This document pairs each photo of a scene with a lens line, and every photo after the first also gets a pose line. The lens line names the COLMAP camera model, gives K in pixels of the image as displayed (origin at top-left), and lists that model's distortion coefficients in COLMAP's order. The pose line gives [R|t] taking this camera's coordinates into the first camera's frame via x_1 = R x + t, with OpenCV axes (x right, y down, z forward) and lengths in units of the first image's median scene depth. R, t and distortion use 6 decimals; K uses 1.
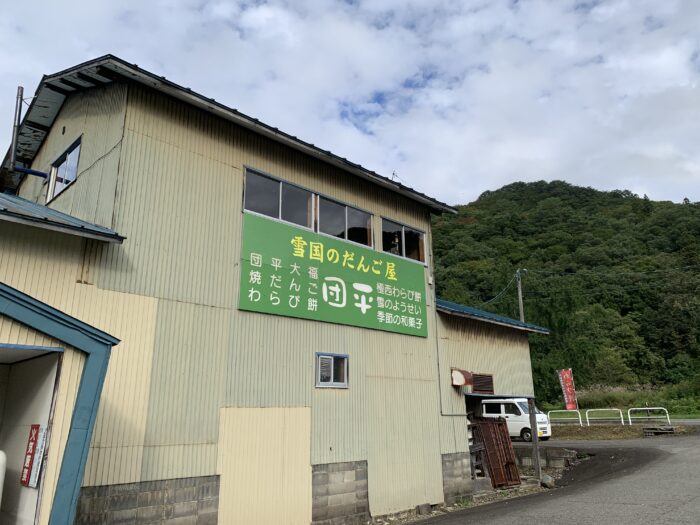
lens RADIAL K [[533.3, 0, 356.1], [0, 533.3, 258.7], [0, 0, 1]] dist [0.039399, -0.046481]
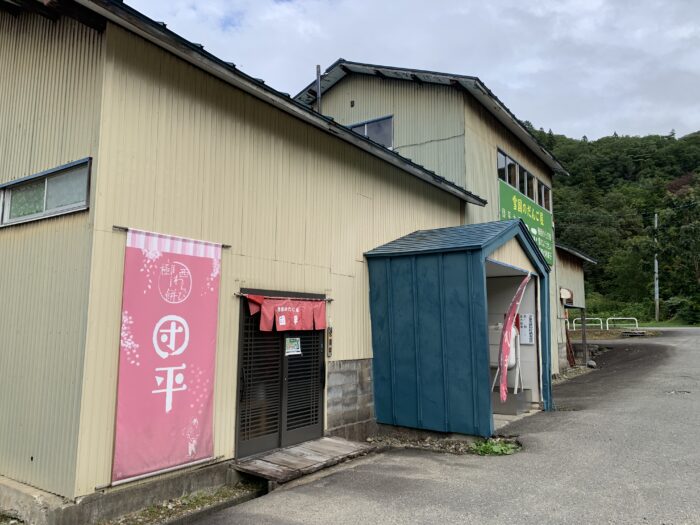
lens RADIAL K [[533.3, 0, 356.1], [0, 533.3, 258.7], [0, 0, 1]] dist [0.039399, -0.046481]
pose [[0.981679, 0.039454, 0.186411, -0.381834], [-0.068956, 0.985577, 0.154539, -0.033150], [-0.177625, -0.164562, 0.970241, -0.172283]]
